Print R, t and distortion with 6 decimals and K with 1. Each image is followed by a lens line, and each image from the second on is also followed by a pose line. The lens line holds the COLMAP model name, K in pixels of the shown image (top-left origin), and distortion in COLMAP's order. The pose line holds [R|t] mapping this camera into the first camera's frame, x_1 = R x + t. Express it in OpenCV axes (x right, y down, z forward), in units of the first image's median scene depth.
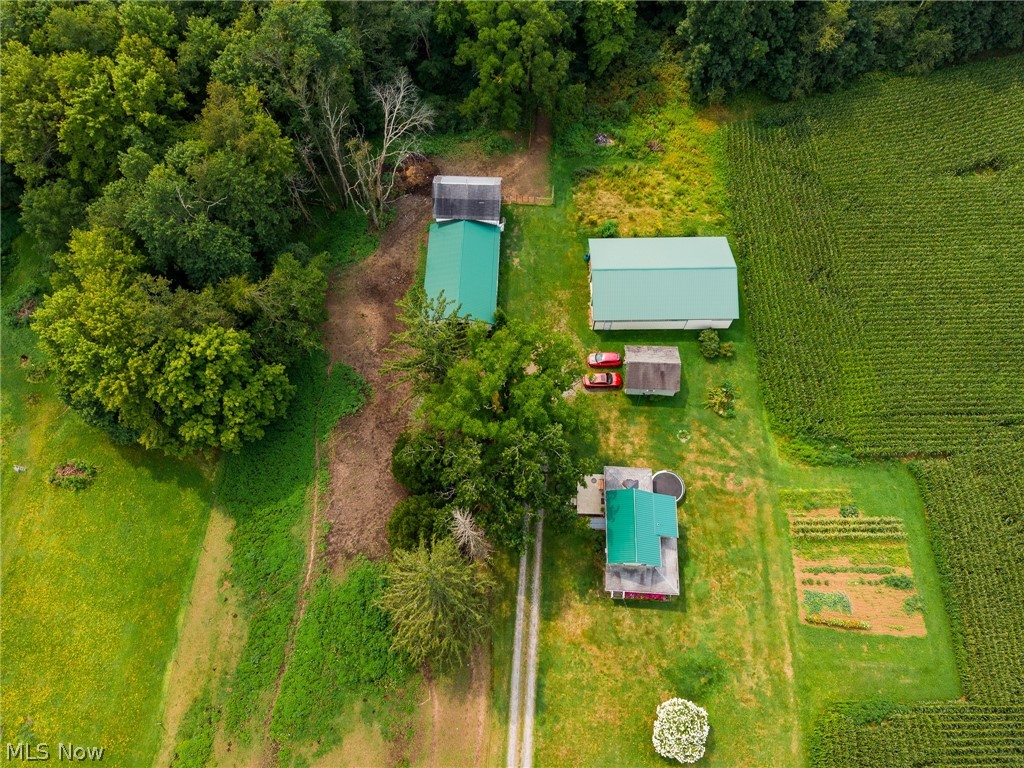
lens RADIAL K [[683.6, 0, 510.1], [0, 683.6, 385.3], [0, 0, 1]] dist [0.030485, -0.030551]
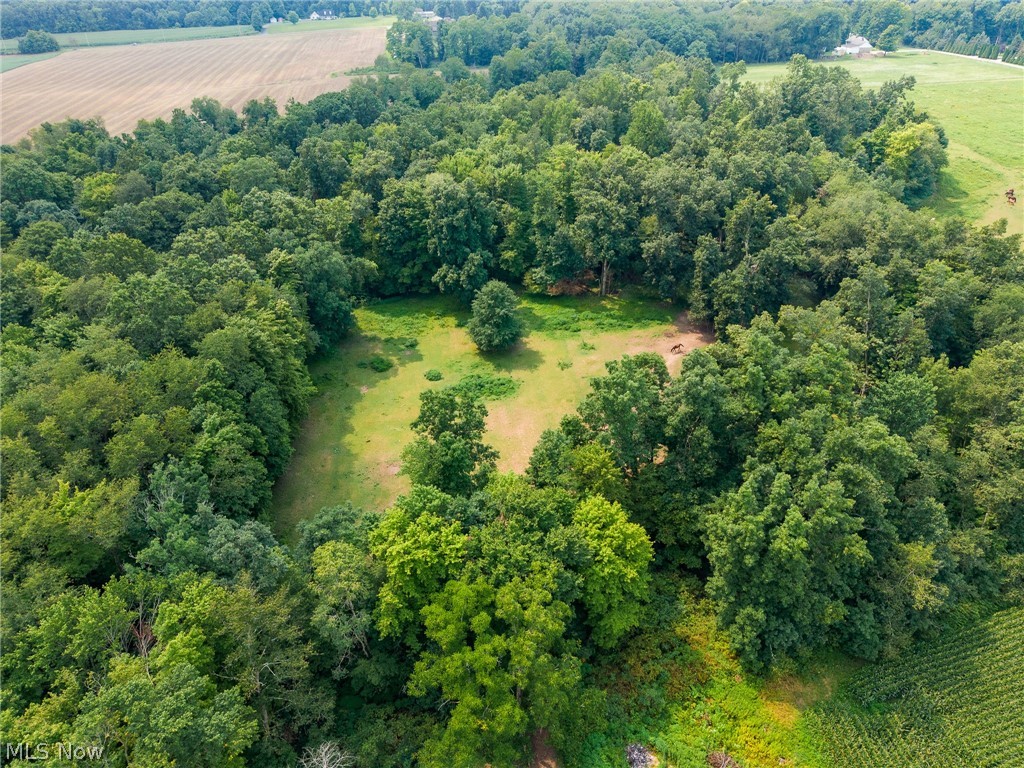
lens RADIAL K [[683.6, 0, 512.4], [0, 683.6, 383.2], [0, 0, 1]] dist [0.030485, -0.030551]
pose [[0.988796, -0.084655, 0.122950, -0.035920], [0.139035, 0.822083, -0.552132, -0.315542], [-0.054334, 0.563040, 0.824642, 0.275205]]
